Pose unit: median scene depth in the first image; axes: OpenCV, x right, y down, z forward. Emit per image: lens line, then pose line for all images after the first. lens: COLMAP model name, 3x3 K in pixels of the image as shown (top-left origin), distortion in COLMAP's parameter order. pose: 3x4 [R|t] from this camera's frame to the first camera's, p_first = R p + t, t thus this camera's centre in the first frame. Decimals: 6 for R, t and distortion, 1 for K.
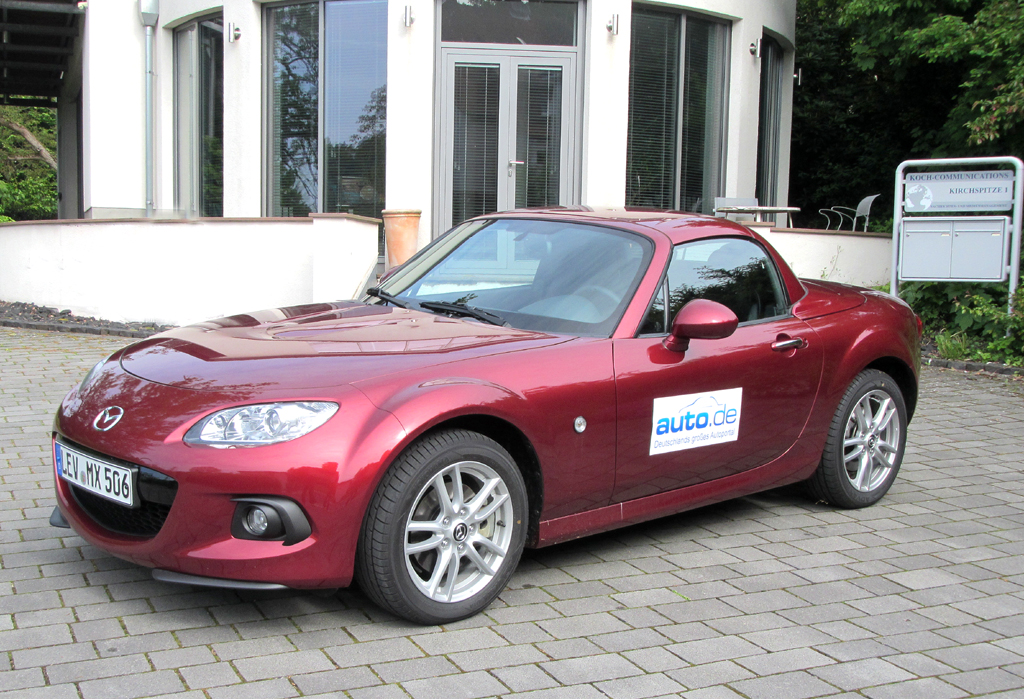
lens RADIAL K [[1273.9, 0, 511.8], [0, 1273.9, 349.5], [0, 0, 1]] dist [0.015364, 0.000000]
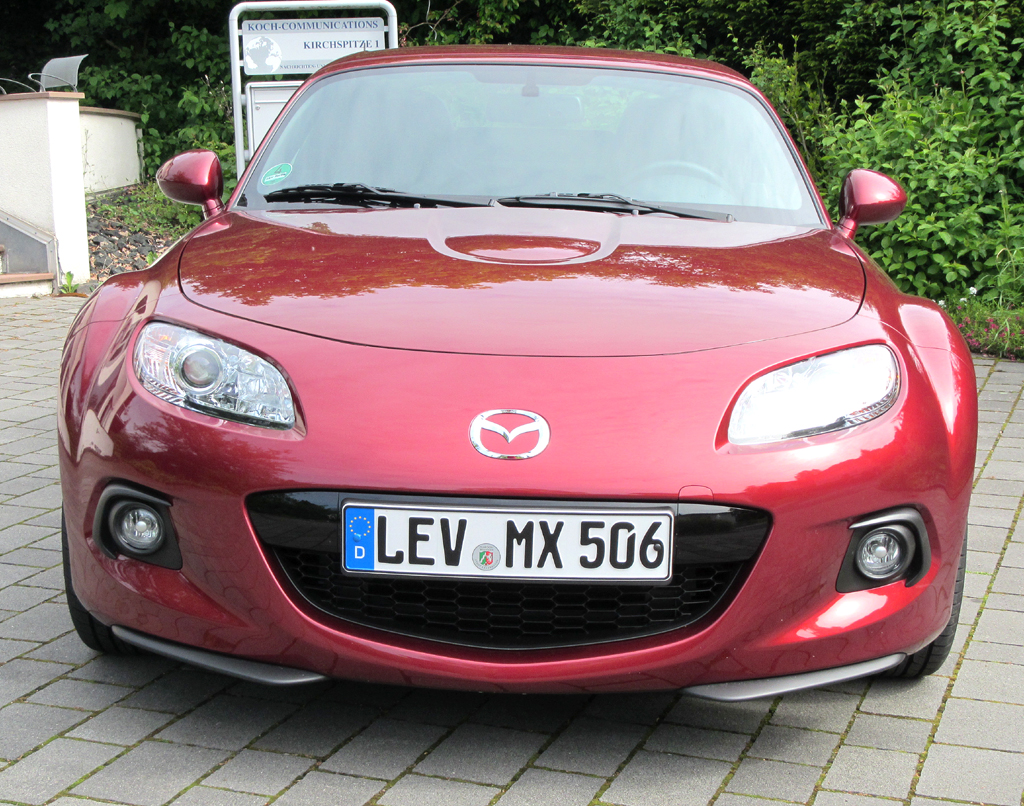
lens RADIAL K [[1807.3, 0, 513.1], [0, 1807.3, 403.1], [0, 0, 1]] dist [-0.058824, 0.000000]
pose [[0.701427, -0.132408, 0.700335, -0.319409], [0.091707, 0.991191, 0.095548, -0.009935], [-0.706817, -0.002794, 0.707391, 0.194310]]
